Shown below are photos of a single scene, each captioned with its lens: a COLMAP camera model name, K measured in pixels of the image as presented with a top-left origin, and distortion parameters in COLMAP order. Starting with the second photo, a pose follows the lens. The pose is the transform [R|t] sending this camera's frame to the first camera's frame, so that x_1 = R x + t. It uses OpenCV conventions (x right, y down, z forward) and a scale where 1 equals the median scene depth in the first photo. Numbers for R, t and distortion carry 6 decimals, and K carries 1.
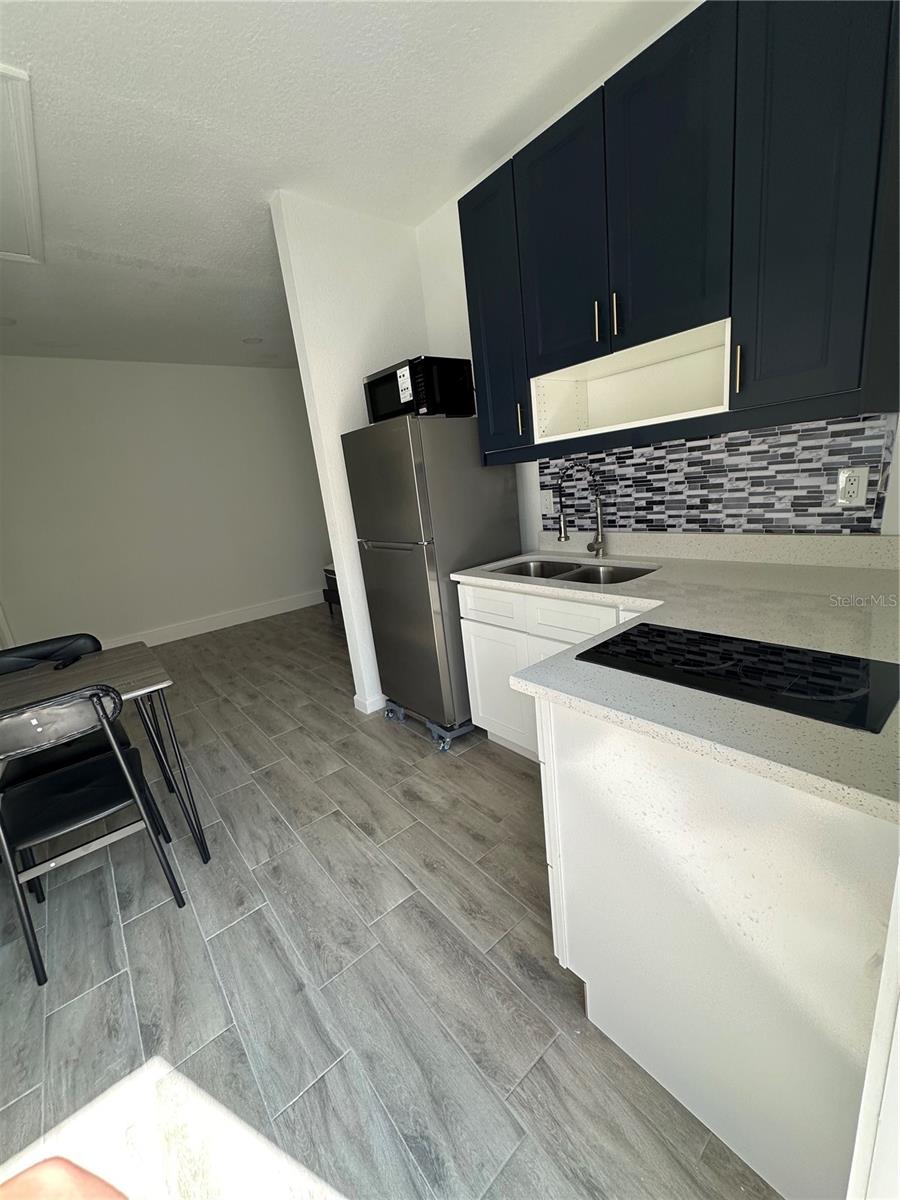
lens RADIAL K [[481.3, 0, 451.3], [0, 481.3, 605.3], [0, 0, 1]] dist [0.000975, 0.000367]
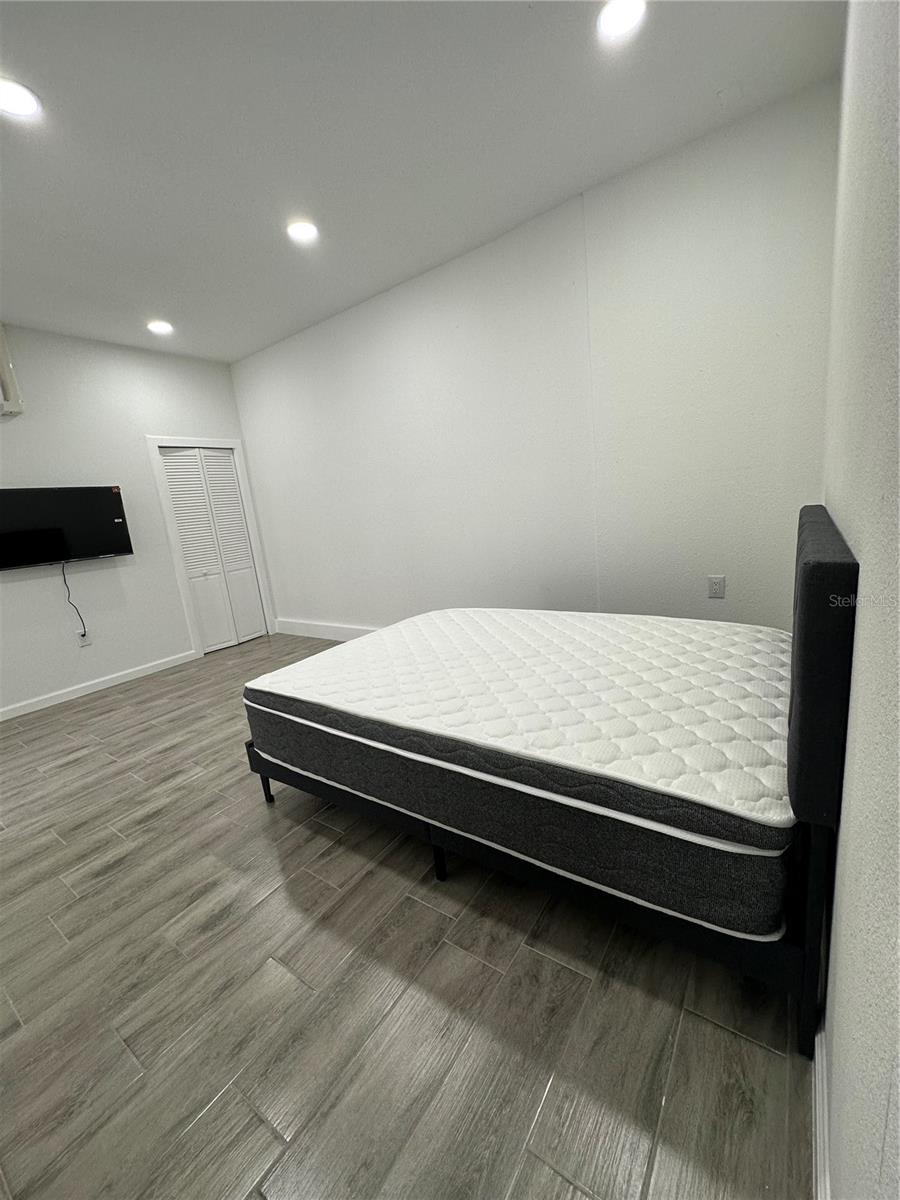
lens RADIAL K [[481.3, 0, 451.7], [0, 481.3, 598.5], [0, 0, 1]] dist [0.000975, 0.000367]
pose [[0.270813, 0.275978, -0.922224, 0.671204], [-0.171968, 0.956482, 0.235731, -0.590151], [0.947147, 0.094754, 0.306487, 2.131485]]
